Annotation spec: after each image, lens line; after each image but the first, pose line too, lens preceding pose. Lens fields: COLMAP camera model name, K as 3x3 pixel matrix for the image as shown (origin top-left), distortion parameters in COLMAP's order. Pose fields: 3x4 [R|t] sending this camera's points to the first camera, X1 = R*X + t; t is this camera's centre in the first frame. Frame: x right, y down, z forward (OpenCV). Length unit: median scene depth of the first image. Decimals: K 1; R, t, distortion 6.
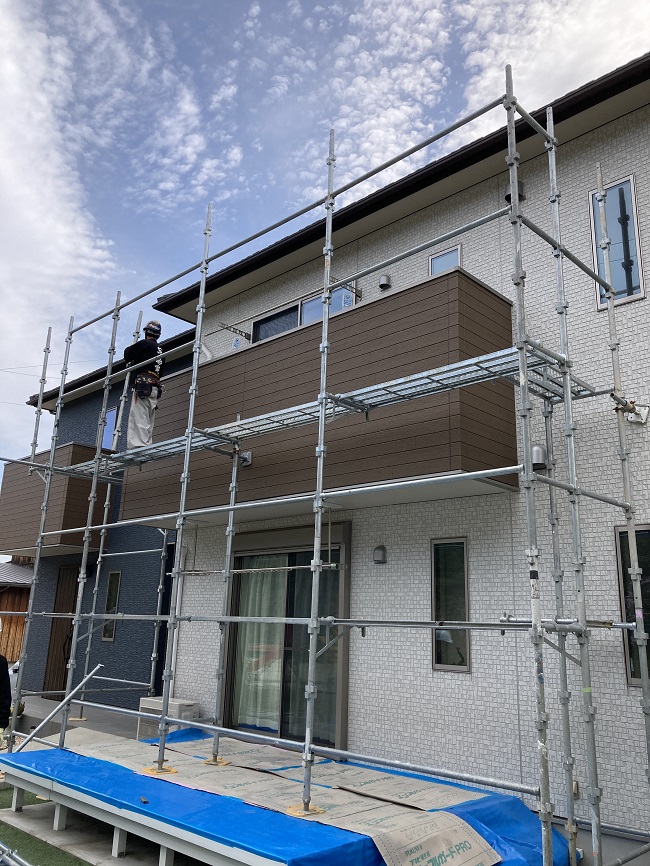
lens RADIAL K [[706.2, 0, 323.0], [0, 706.2, 430.4], [0, 0, 1]] dist [0.016132, -0.007279]
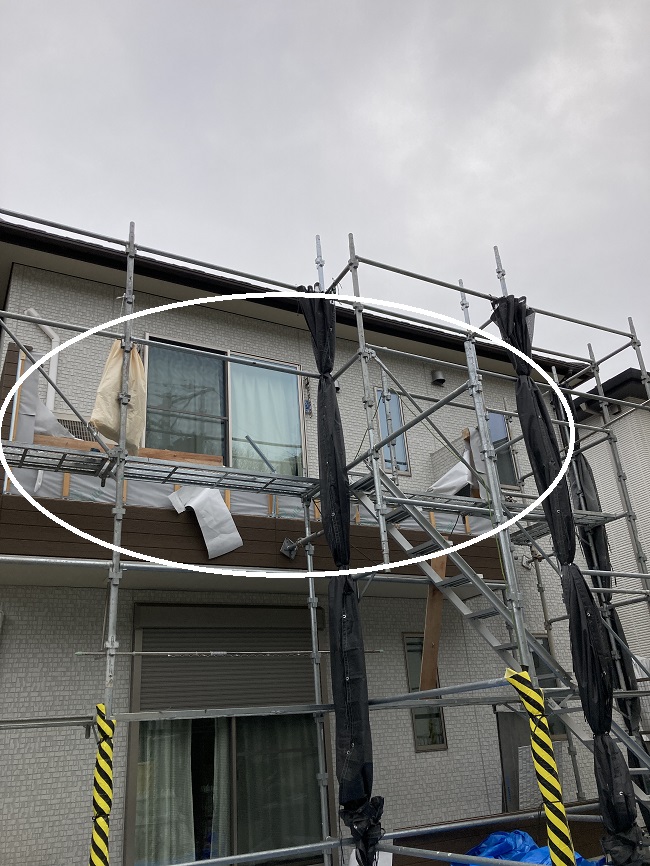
lens RADIAL K [[706.2, 0, 320.0], [0, 706.2, 431.0], [0, 0, 1]] dist [0.016132, -0.007279]
pose [[0.312950, 0.335194, 0.888655, -1.117146], [-0.177478, 0.939811, -0.291989, 0.228878], [-0.933040, -0.066339, 0.353603, 0.826848]]
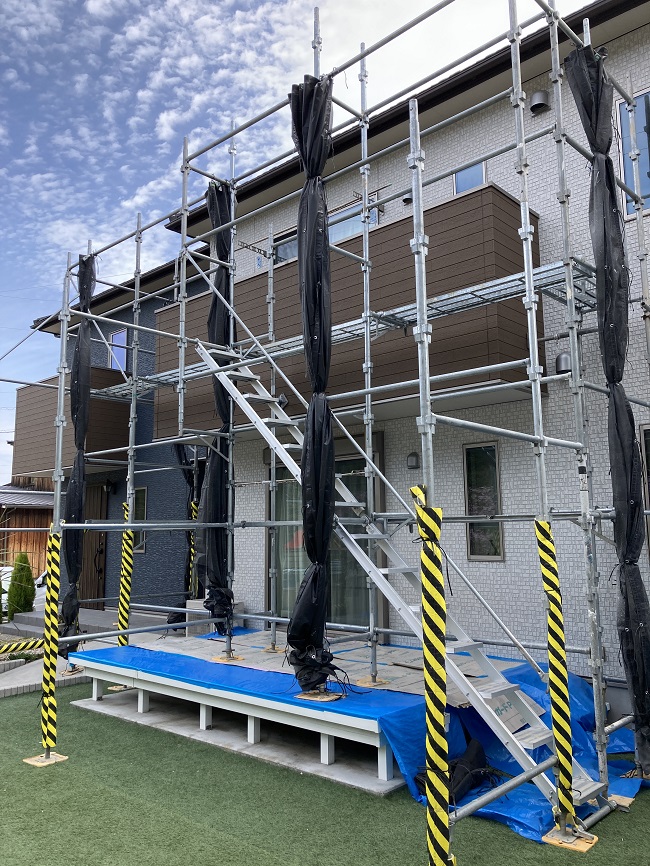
lens RADIAL K [[706.2, 0, 326.1], [0, 706.2, 434.6], [0, 0, 1]] dist [0.016132, -0.007279]
pose [[0.998757, -0.042125, 0.026634, -0.093454], [0.038253, 0.990498, 0.132102, -0.011922], [-0.031946, -0.130919, 0.990878, -0.065419]]
